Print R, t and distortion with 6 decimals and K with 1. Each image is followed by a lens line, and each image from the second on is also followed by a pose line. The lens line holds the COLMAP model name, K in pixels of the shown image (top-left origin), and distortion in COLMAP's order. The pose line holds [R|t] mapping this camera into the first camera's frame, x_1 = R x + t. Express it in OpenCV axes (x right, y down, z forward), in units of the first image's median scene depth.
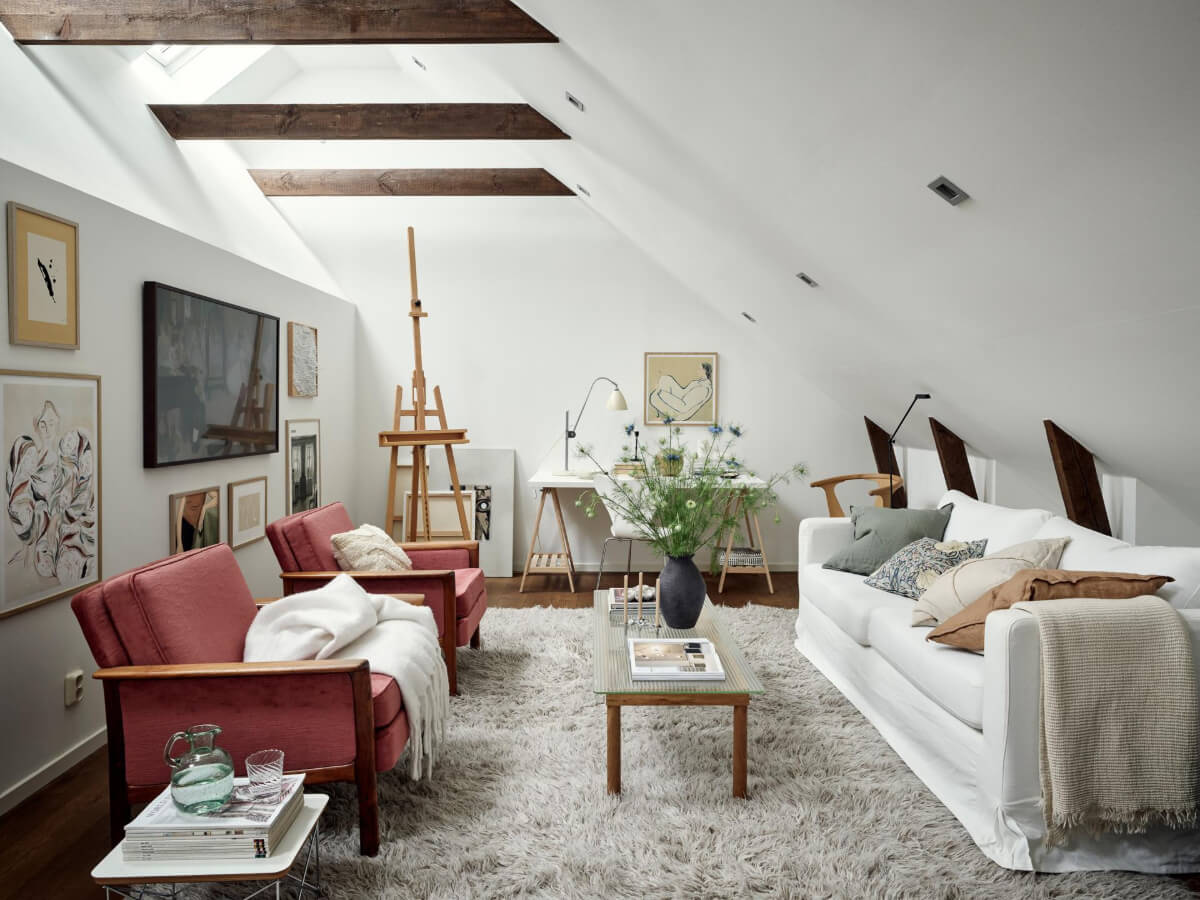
lens RADIAL K [[996.5, 0, 673.2], [0, 996.5, 418.0], [0, 0, 1]] dist [-0.008129, -0.001588]
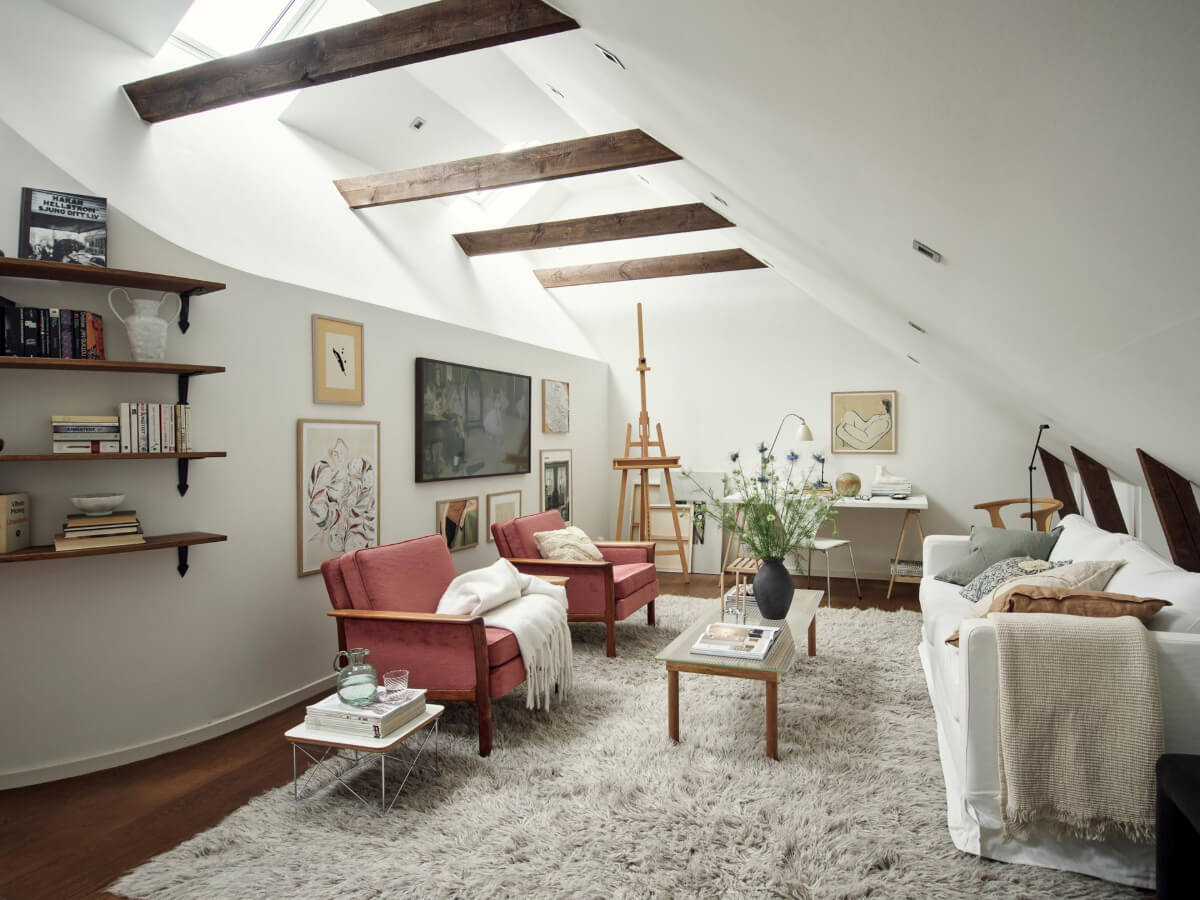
lens RADIAL K [[817.6, 0, 602.5], [0, 817.6, 423.1], [0, 0, 1]] dist [0.009704, -0.004639]
pose [[0.916105, -0.015607, -0.400635, 0.229145], [0.003793, 0.999535, -0.030263, -0.000492], [0.400921, 0.026204, 0.915738, -0.013857]]
